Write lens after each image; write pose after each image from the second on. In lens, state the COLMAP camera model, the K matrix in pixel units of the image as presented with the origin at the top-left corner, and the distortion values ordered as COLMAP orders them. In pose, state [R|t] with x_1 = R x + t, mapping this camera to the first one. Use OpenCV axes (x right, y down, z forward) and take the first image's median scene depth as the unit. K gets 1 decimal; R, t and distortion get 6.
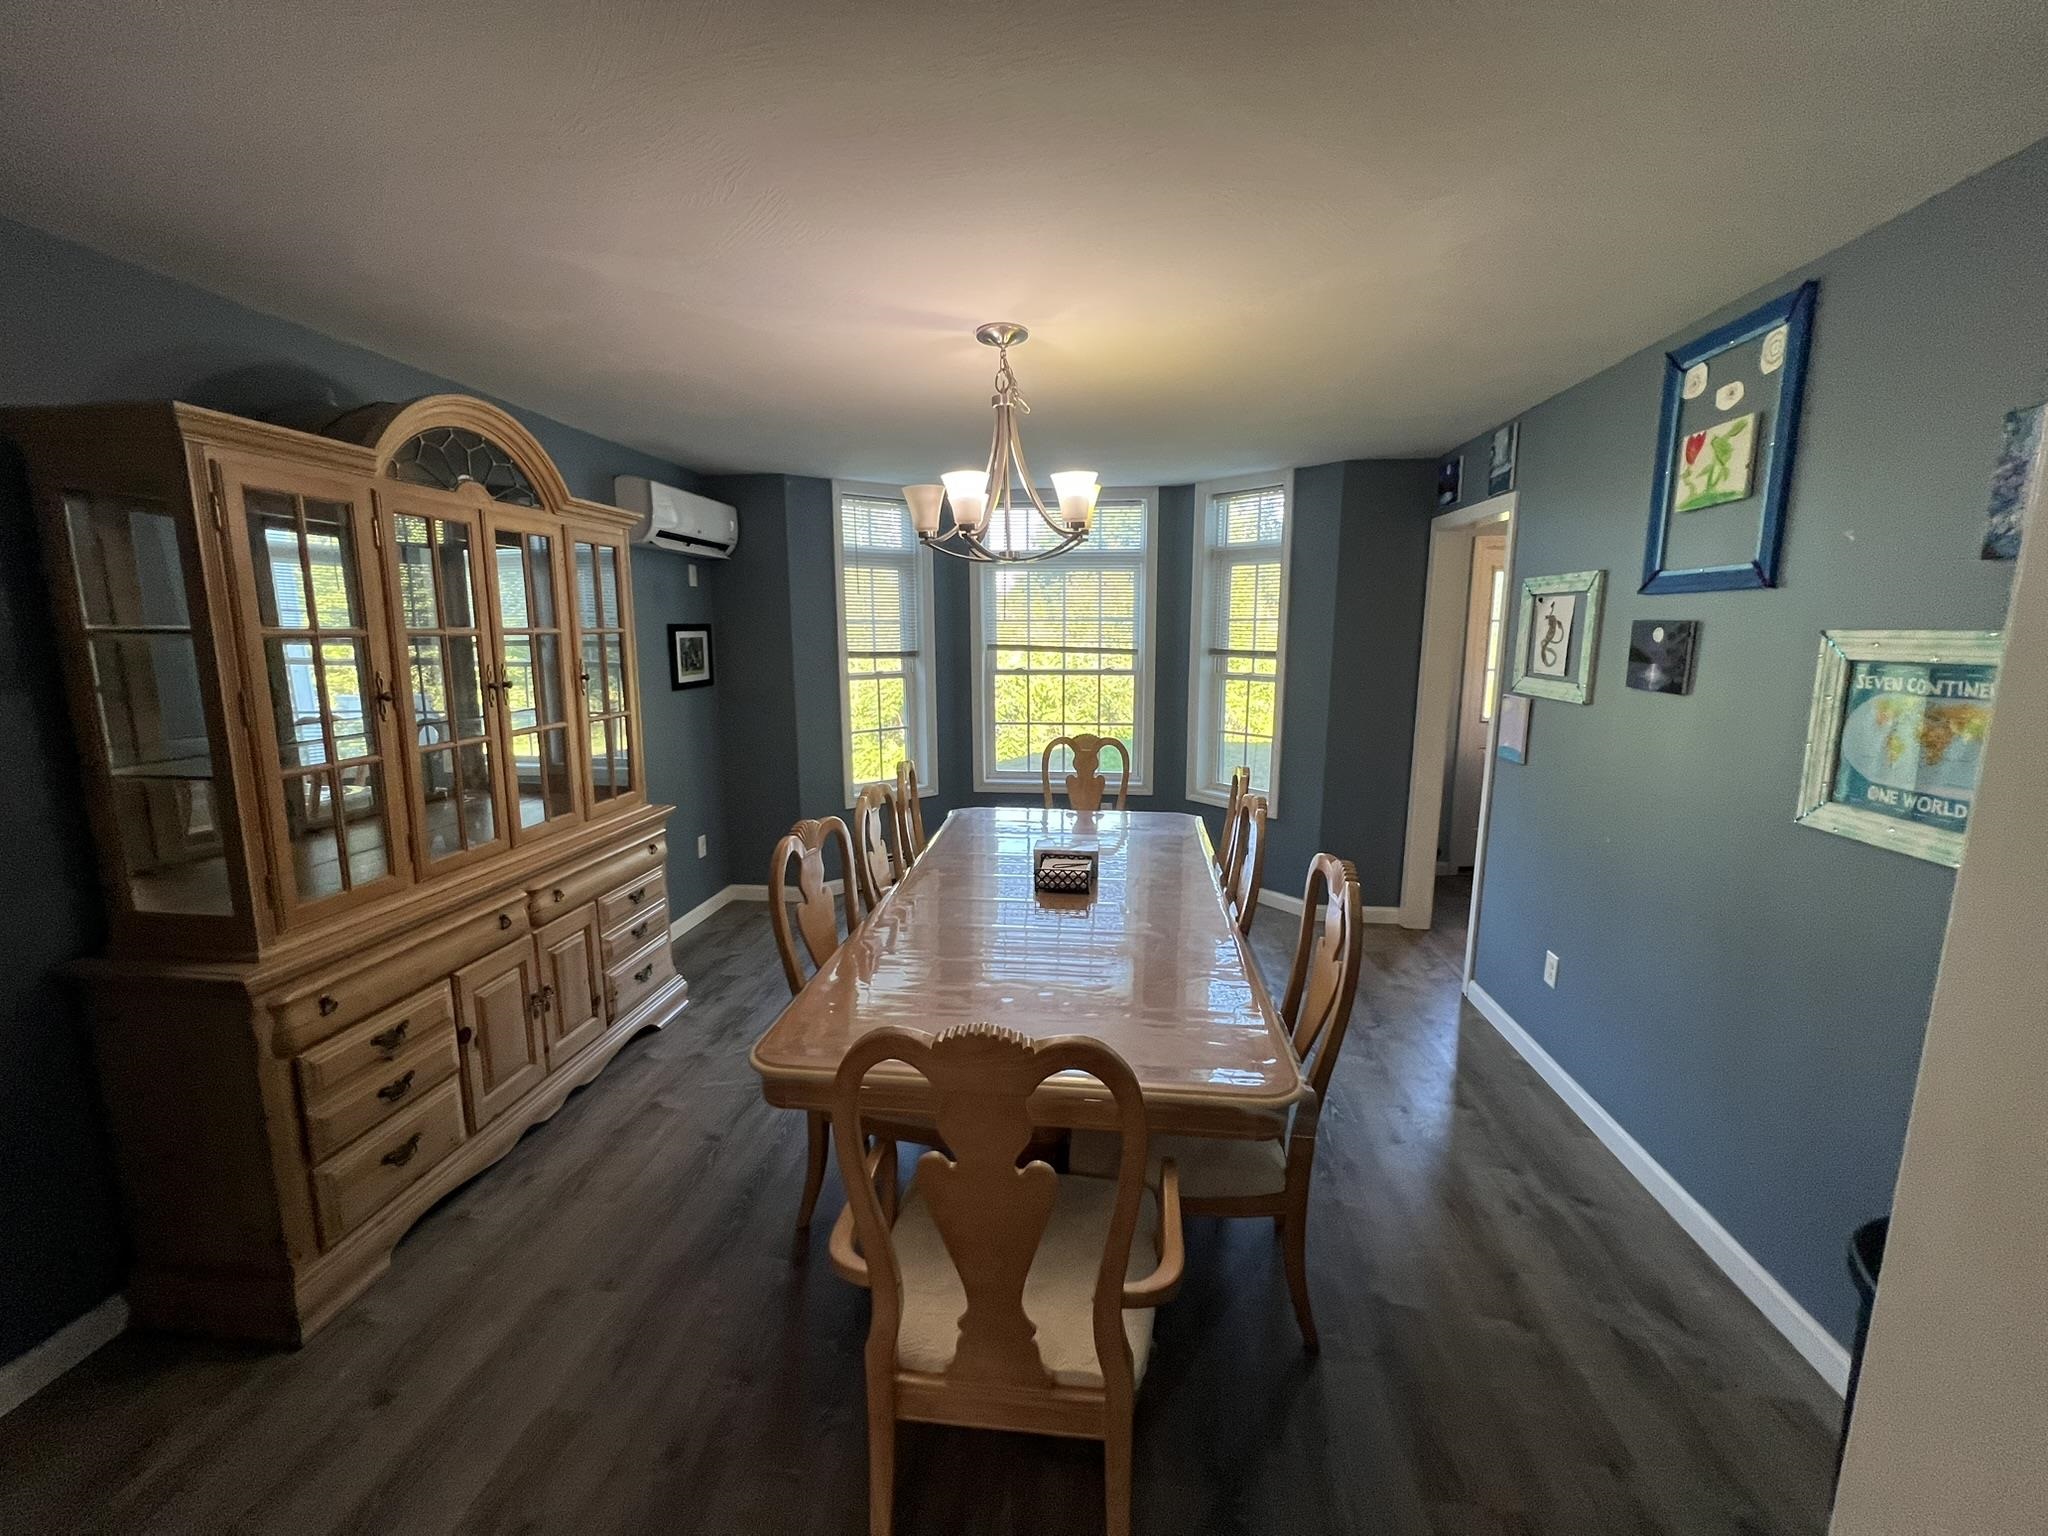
lens RADIAL K [[831.2, 0, 1019.5], [0, 831.2, 767.2], [0, 0, 1]] dist [-0.002716, 0.001234]
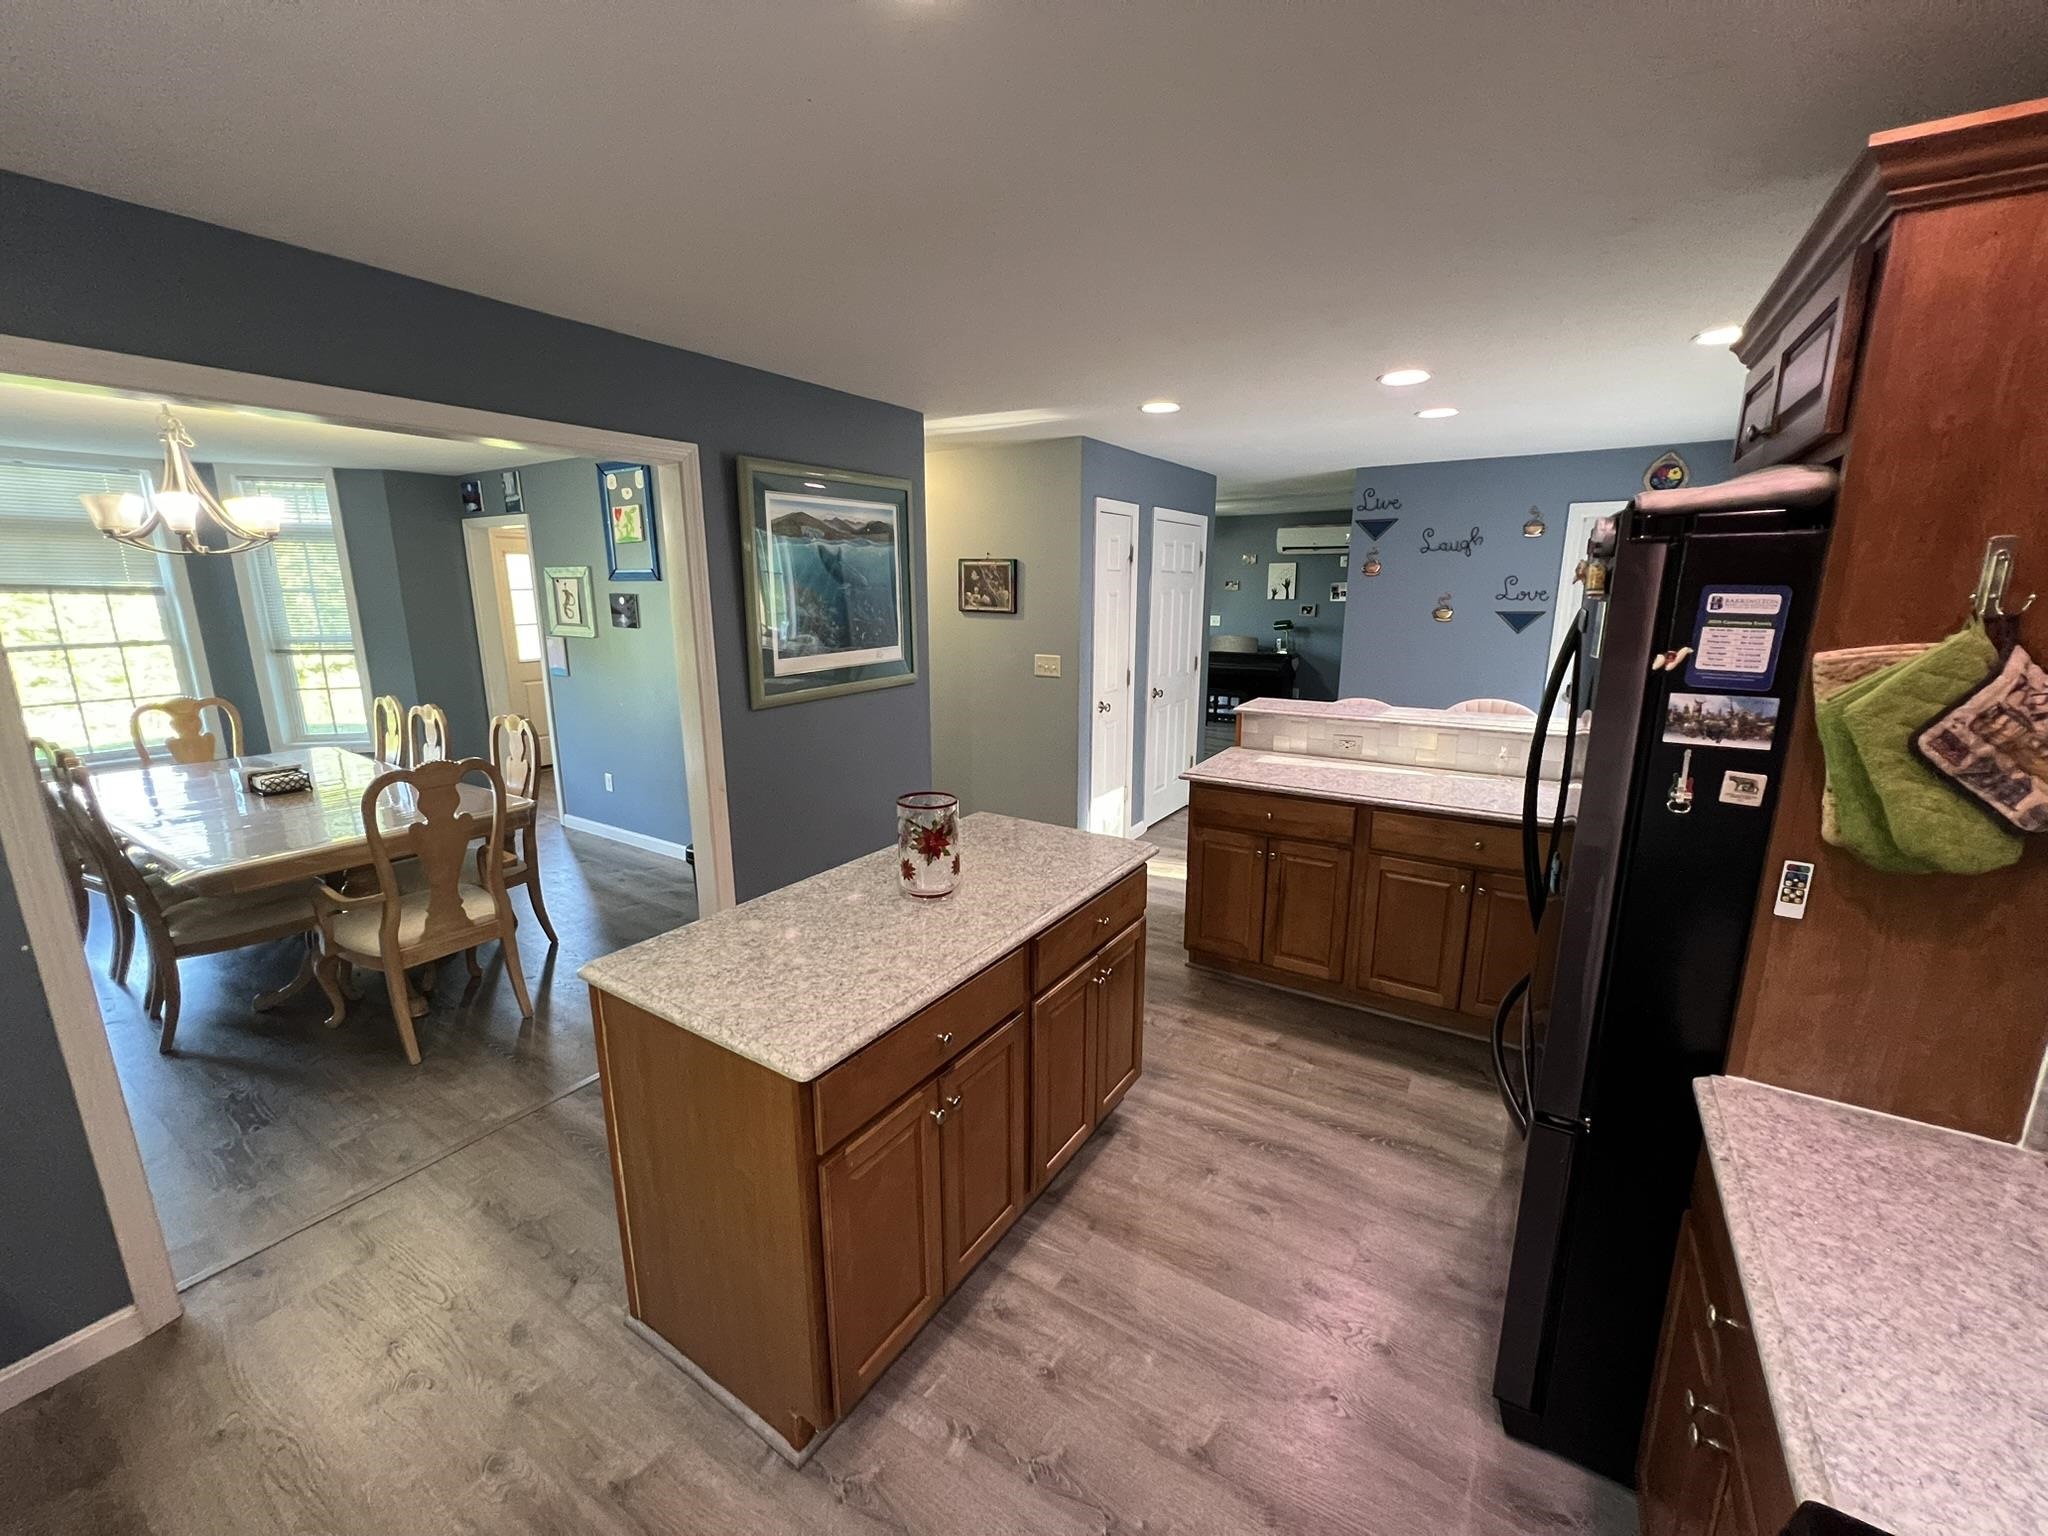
lens RADIAL K [[831.2, 0, 1015.1], [0, 831.2, 774.8], [0, 0, 1]] dist [-0.002716, 0.001234]
pose [[0.457264, -0.195685, 0.867535, -0.653420], [0.150242, 0.978468, 0.141517, 0.118407], [-0.876548, 0.065629, 0.476818, -0.807074]]
